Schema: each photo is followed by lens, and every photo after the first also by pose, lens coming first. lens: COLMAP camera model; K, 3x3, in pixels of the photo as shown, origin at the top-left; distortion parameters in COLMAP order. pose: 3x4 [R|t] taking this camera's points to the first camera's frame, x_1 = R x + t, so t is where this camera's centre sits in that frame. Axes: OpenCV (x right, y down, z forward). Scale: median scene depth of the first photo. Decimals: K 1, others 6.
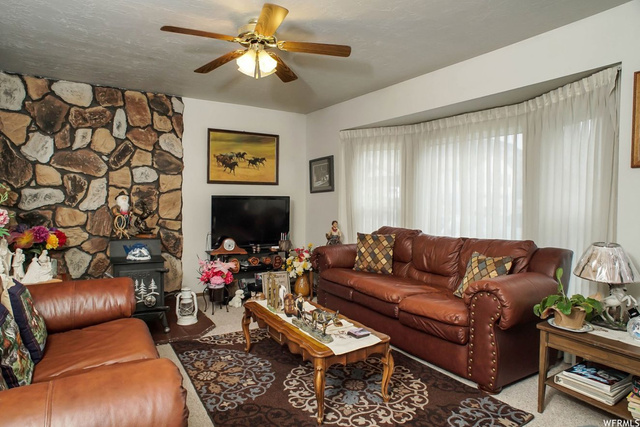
lens RADIAL K [[375.0, 0, 320.9], [0, 375.0, 214.2], [0, 0, 1]] dist [-0.092077, 0.051458]
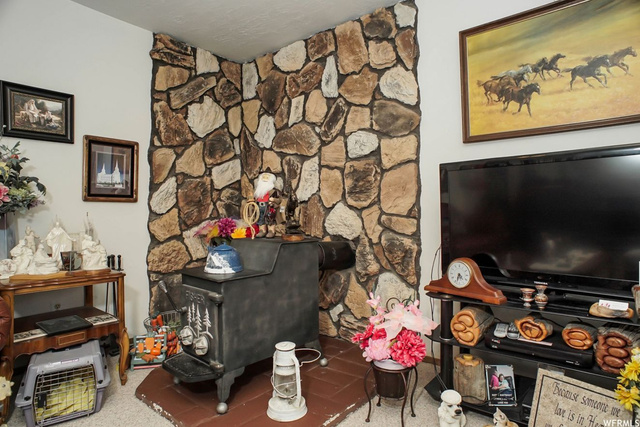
lens RADIAL K [[375.0, 0, 317.4], [0, 375.0, 211.6], [0, 0, 1]] dist [-0.092077, 0.051458]
pose [[0.288343, -0.013413, -0.957433, 0.115357], [-0.022456, 0.999532, -0.020766, 0.024909], [0.957264, 0.027488, 0.287907, 0.760179]]
